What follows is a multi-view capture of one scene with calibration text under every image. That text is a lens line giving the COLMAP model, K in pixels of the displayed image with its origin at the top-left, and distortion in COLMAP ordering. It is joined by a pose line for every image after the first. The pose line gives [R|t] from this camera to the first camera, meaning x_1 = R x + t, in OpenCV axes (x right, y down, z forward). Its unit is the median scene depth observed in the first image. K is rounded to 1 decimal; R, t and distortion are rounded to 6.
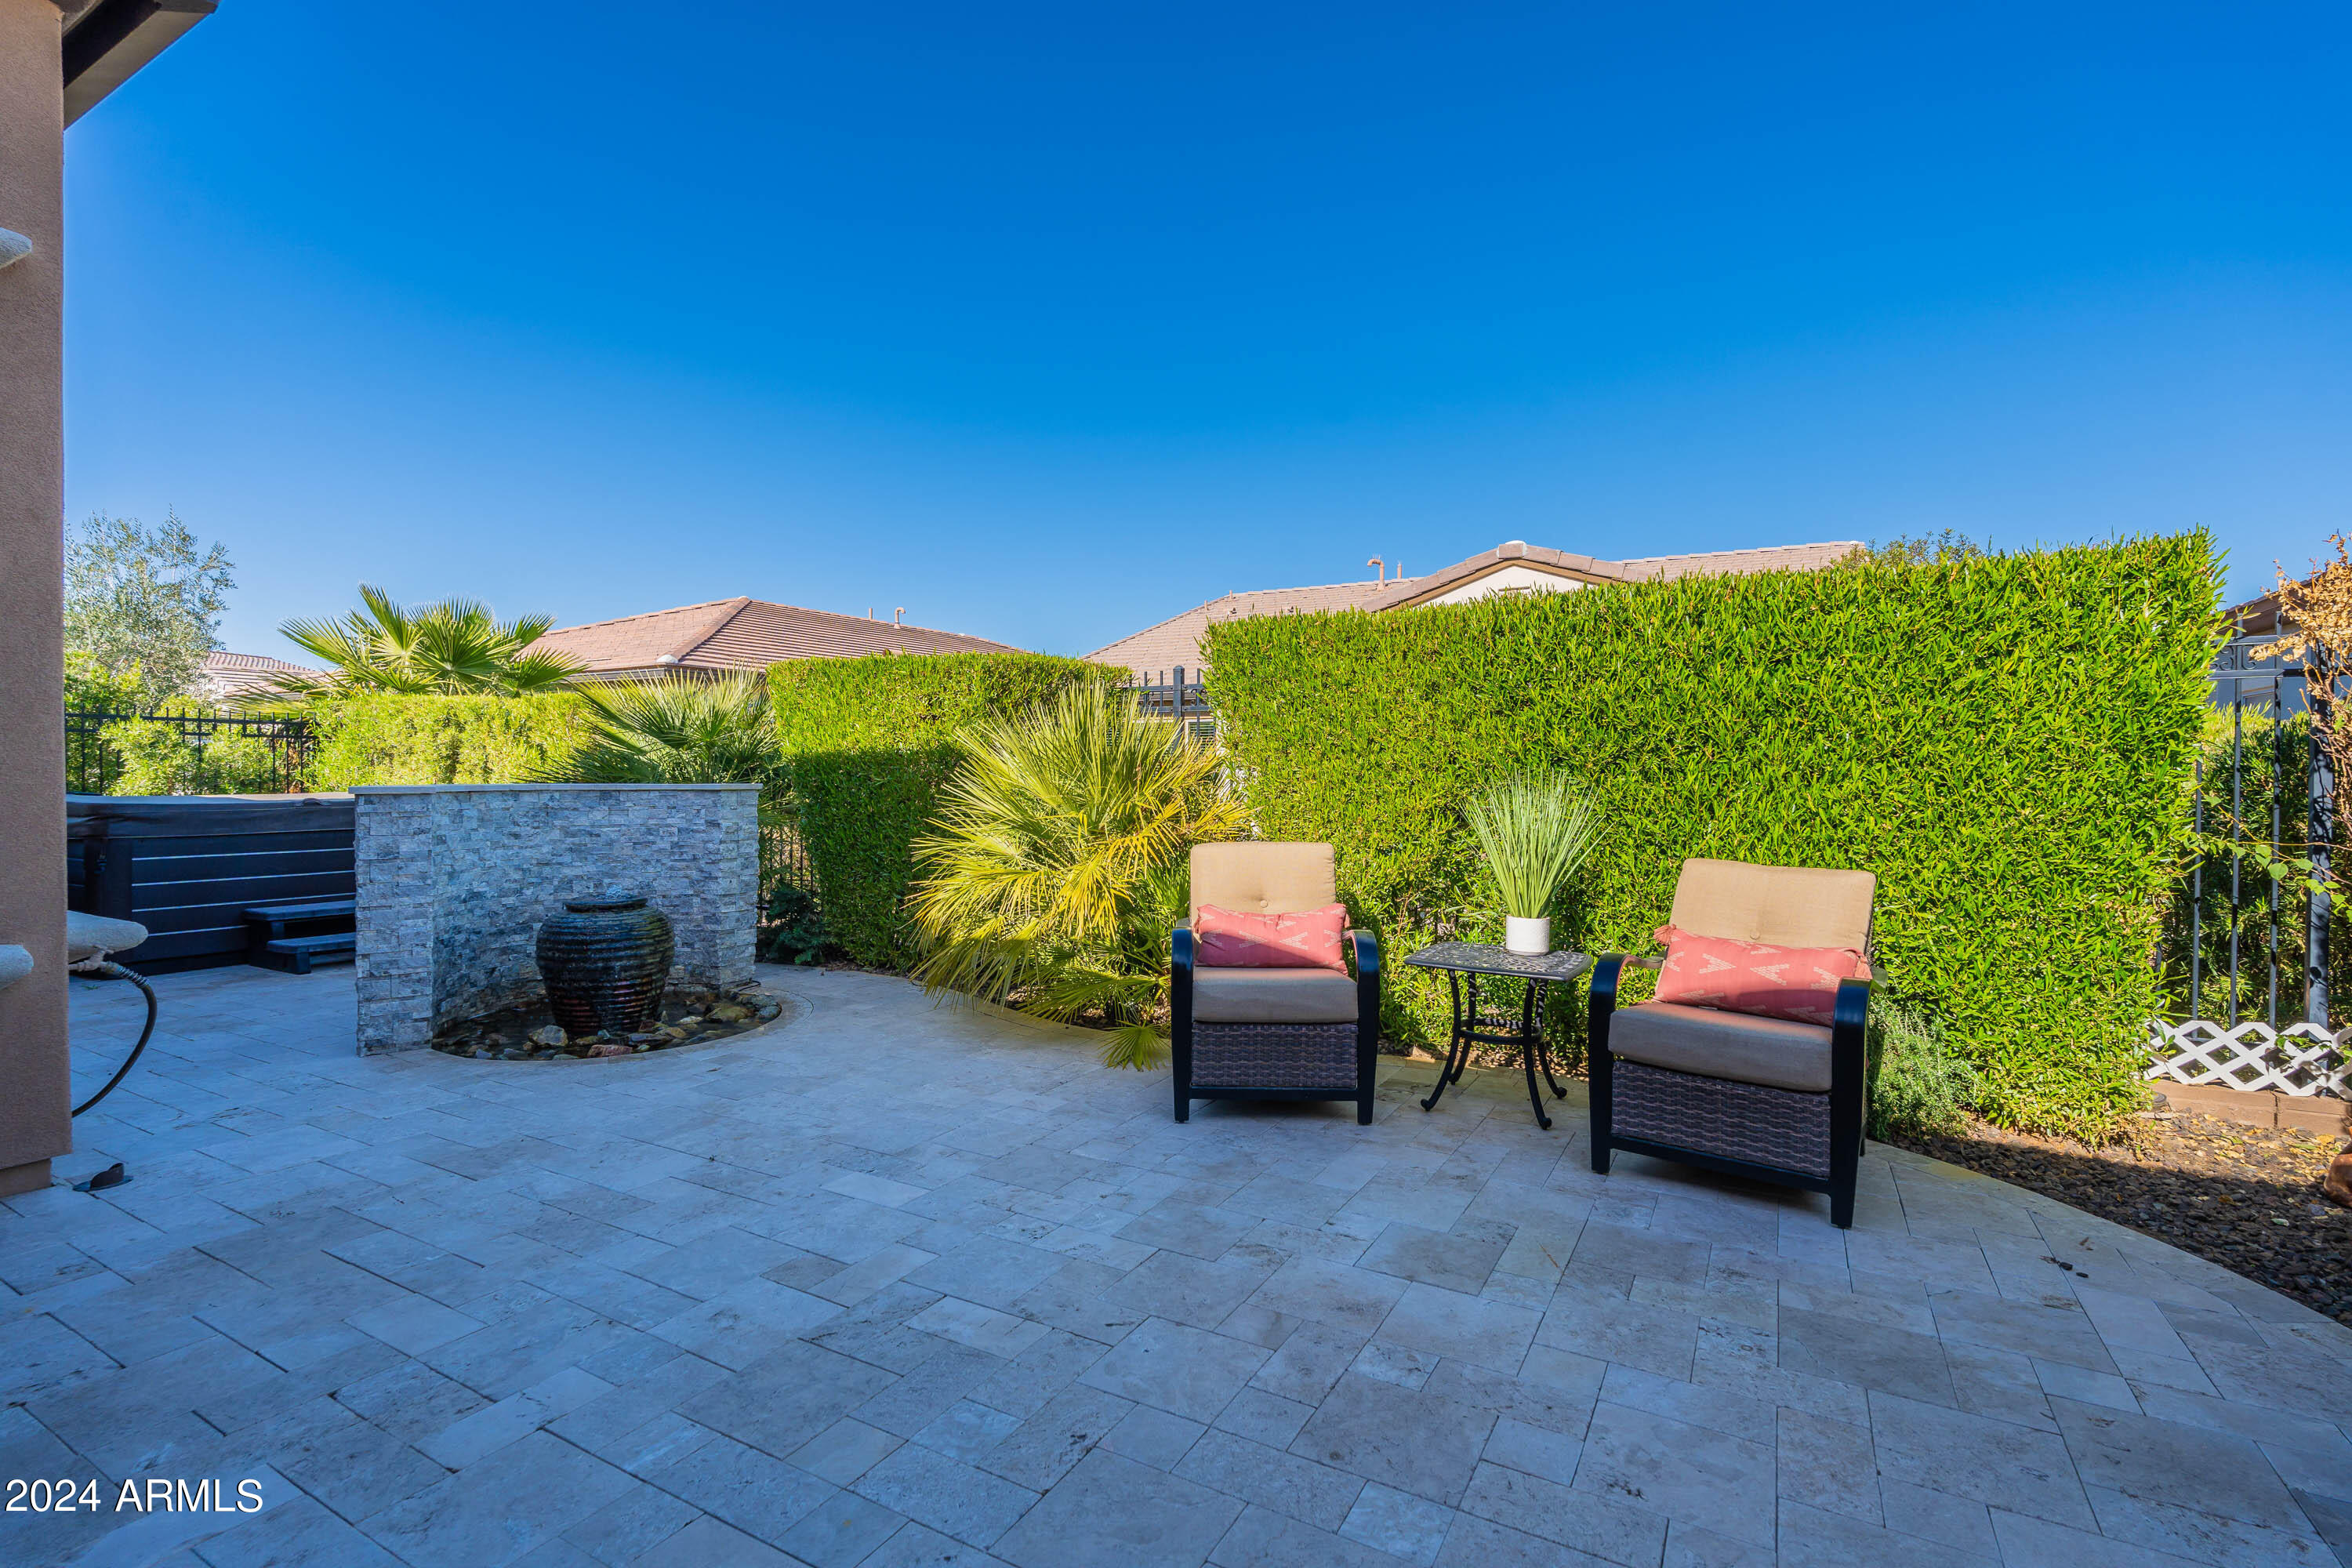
lens RADIAL K [[1084.5, 0, 1175.0], [0, 1084.5, 787.6], [0, 0, 1]] dist [-0.002560, 0.000536]
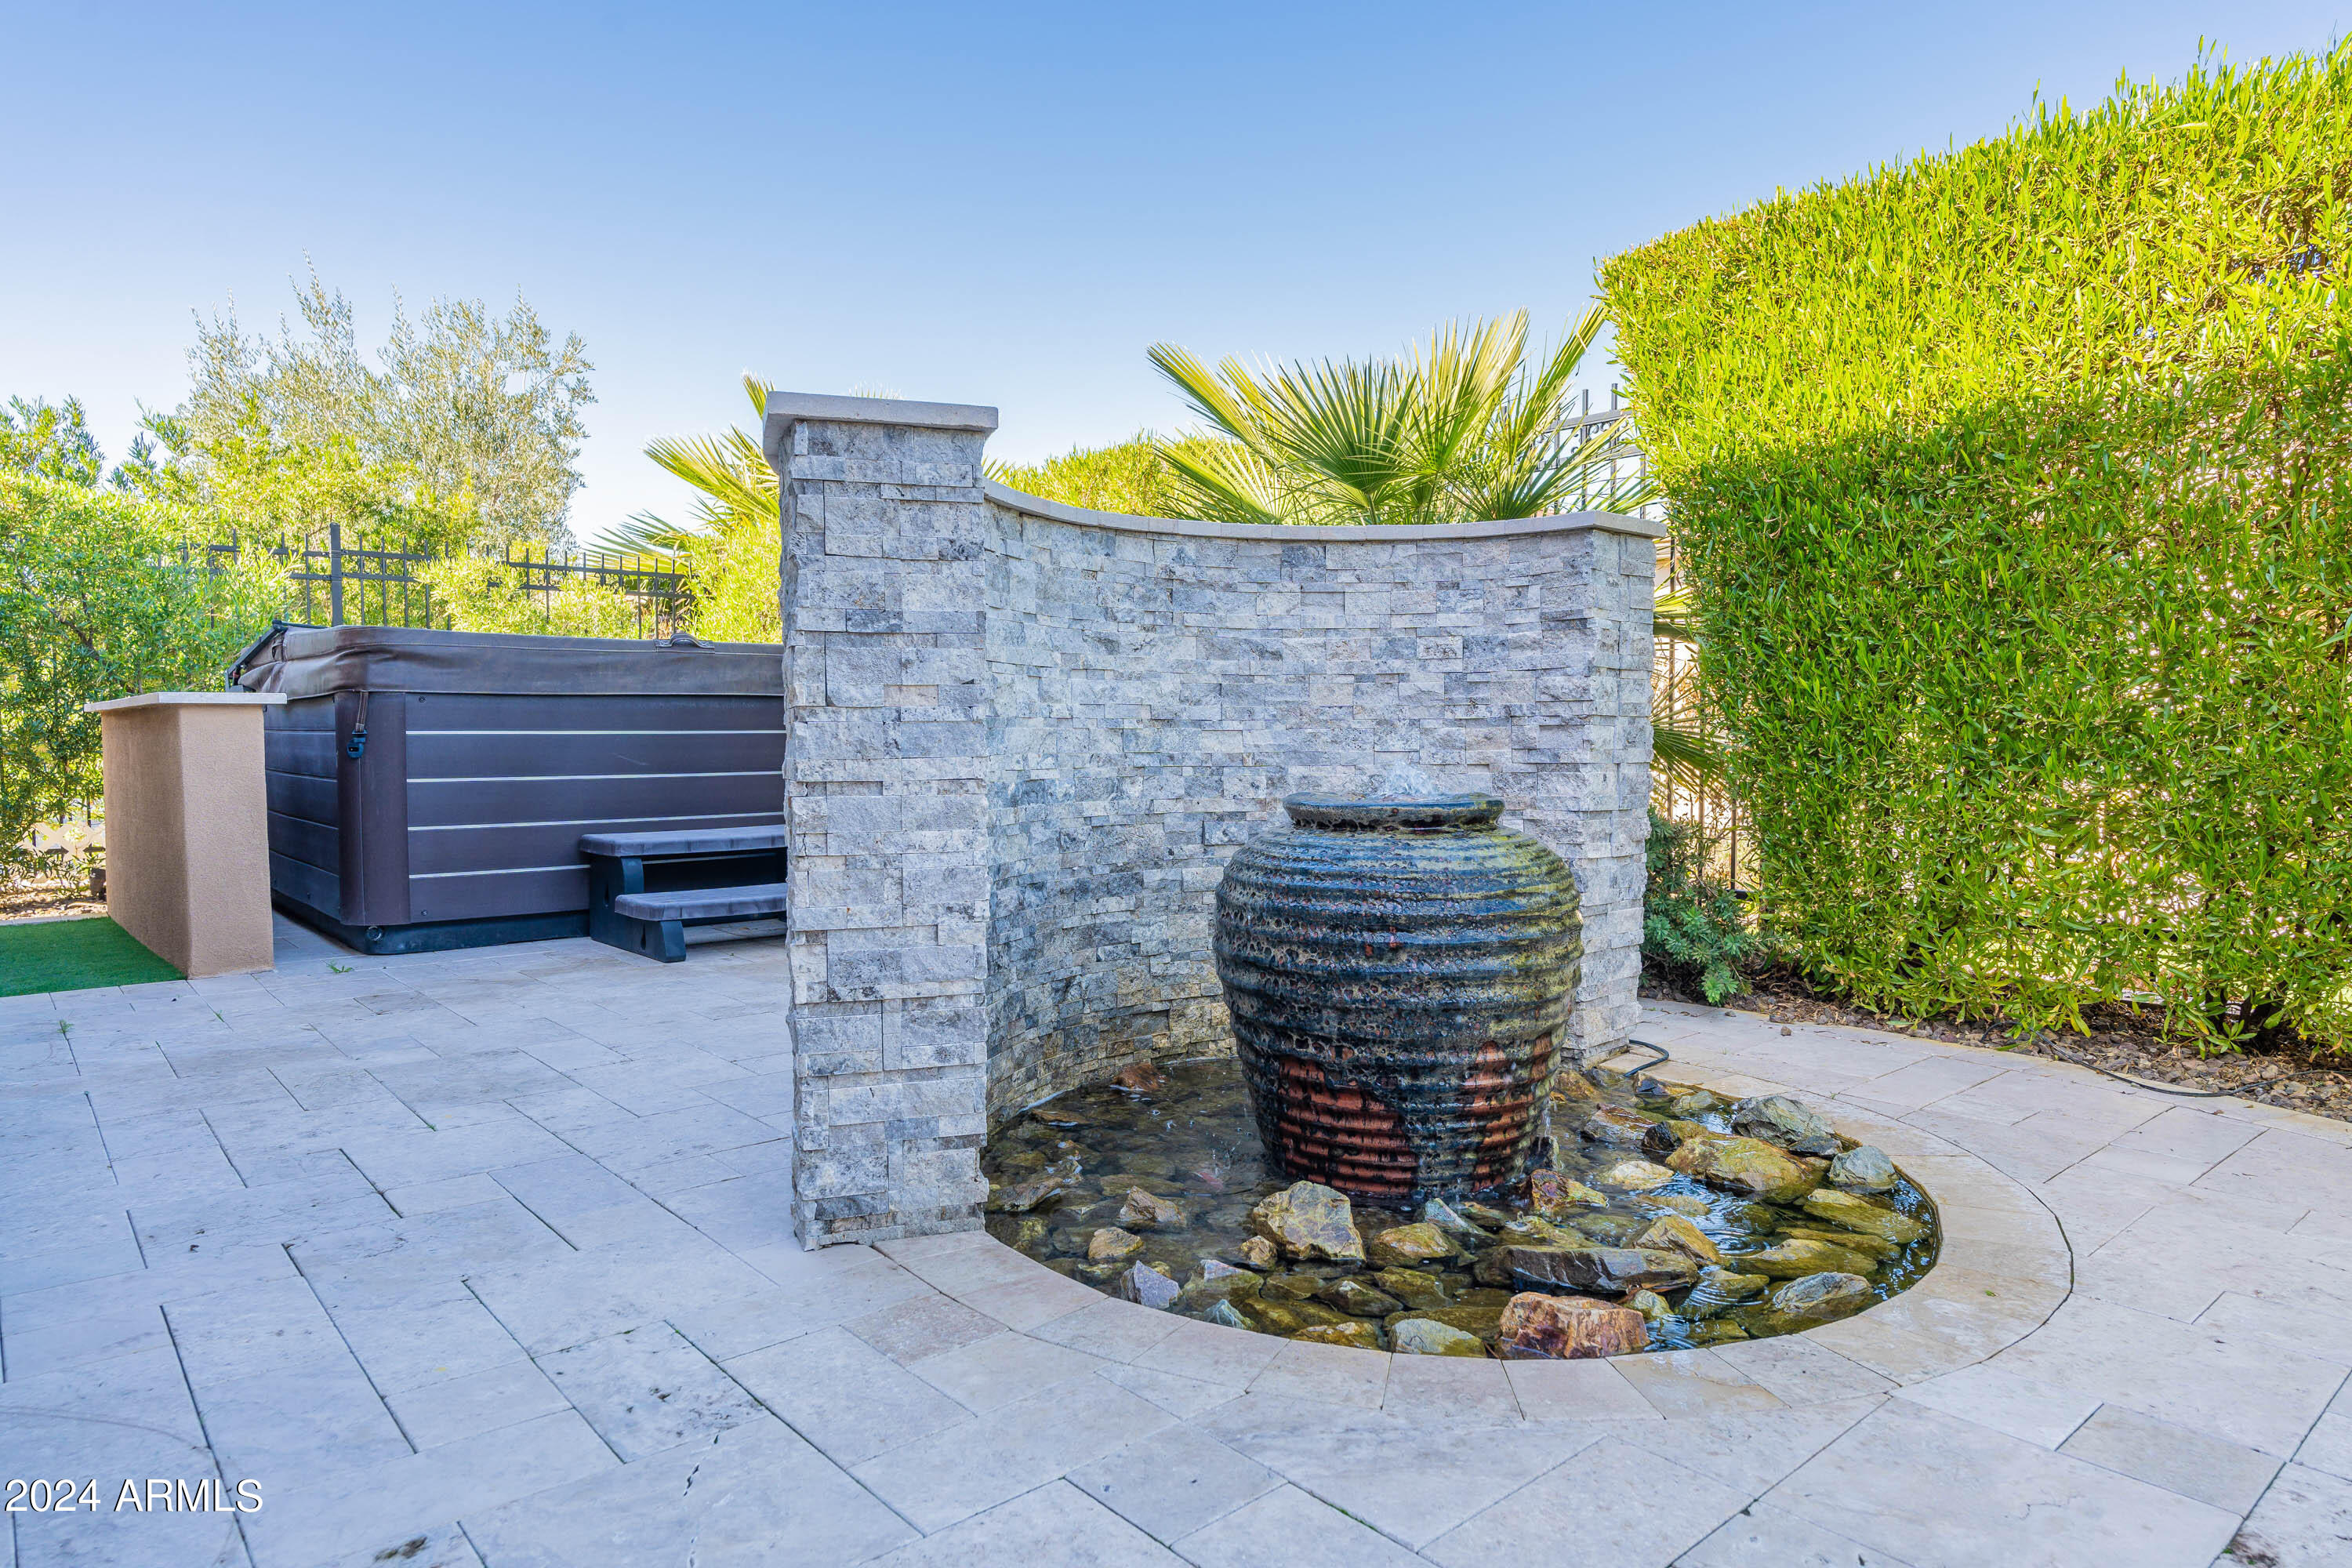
lens RADIAL K [[1410.2, 0, 1176.0], [0, 1410.2, 784.0], [0, 0, 1]] dist [-0.006243, -0.001394]
pose [[0.942005, 0.008254, -0.335497, -0.594599], [0.001339, 0.999597, 0.028352, 0.115389], [0.335596, -0.027157, 0.941614, 0.755398]]
